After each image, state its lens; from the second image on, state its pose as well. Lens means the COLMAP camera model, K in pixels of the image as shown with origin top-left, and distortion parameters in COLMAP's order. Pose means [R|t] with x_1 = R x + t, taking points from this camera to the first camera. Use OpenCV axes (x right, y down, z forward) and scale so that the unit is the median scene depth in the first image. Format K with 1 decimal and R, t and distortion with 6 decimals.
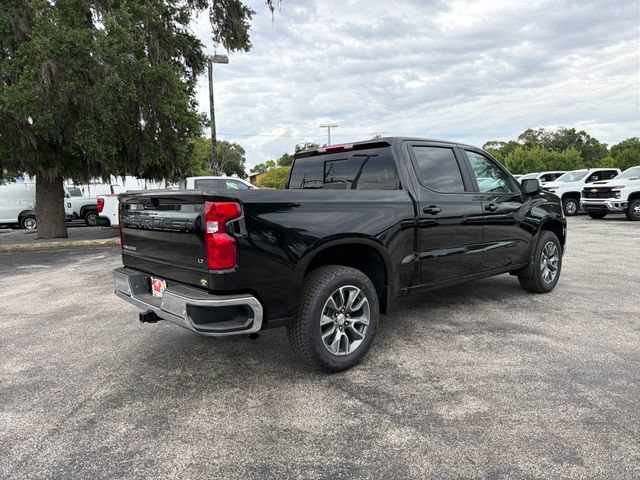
lens RADIAL K [[452.0, 0, 316.5], [0, 452.0, 241.9], [0, 0, 1]] dist [0.043383, -0.060644]
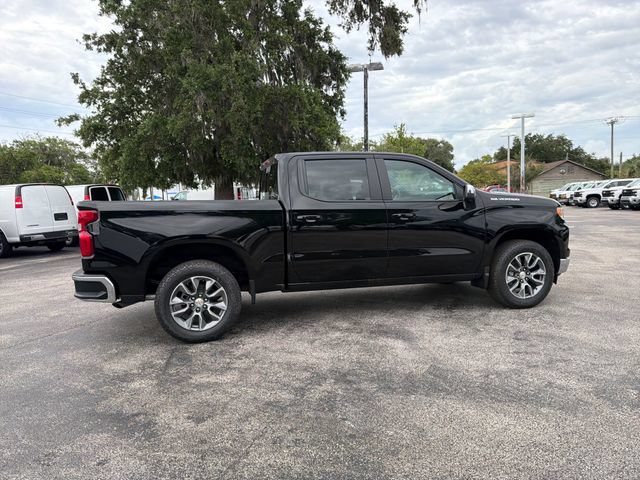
lens RADIAL K [[452.0, 0, 316.5], [0, 452.0, 241.9], [0, 0, 1]] dist [0.043383, -0.060644]
pose [[0.891054, 0.041304, -0.452013, 0.857296], [-0.039177, 0.999133, 0.014068, -0.028483], [0.452203, 0.005173, 0.891900, 0.008273]]
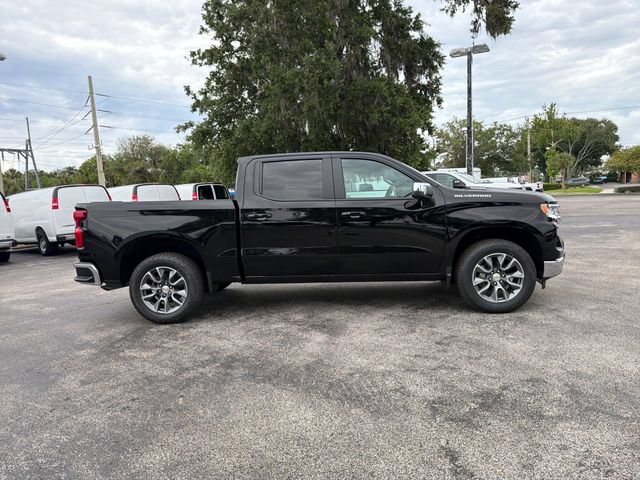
lens RADIAL K [[451.6, 0, 317.4], [0, 451.6, 236.3], [0, 0, 1]] dist [0.045342, -0.056750]
pose [[0.713388, 0.055710, -0.698552, 1.337648], [-0.044838, 0.998421, 0.033835, -0.069669], [0.699334, 0.007184, 0.714759, 0.266548]]
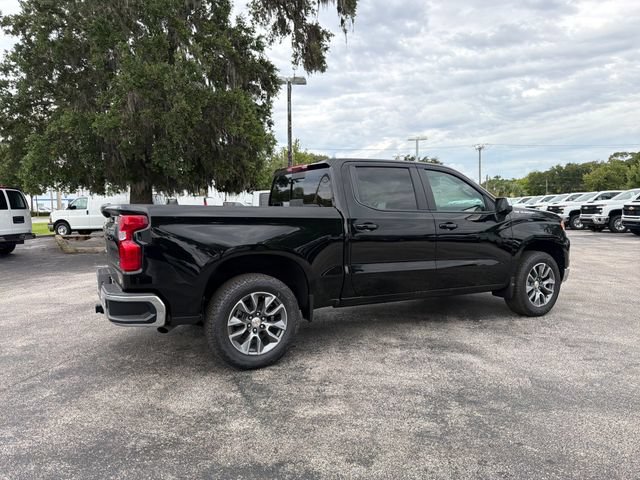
lens RADIAL K [[451.6, 0, 317.4], [0, 451.6, 236.3], [0, 0, 1]] dist [0.045342, -0.056750]
pose [[0.974843, 0.030384, -0.220811, 0.412026], [-0.039171, 0.998601, -0.035523, -0.006880], [0.219423, 0.043279, 0.974670, -0.059161]]
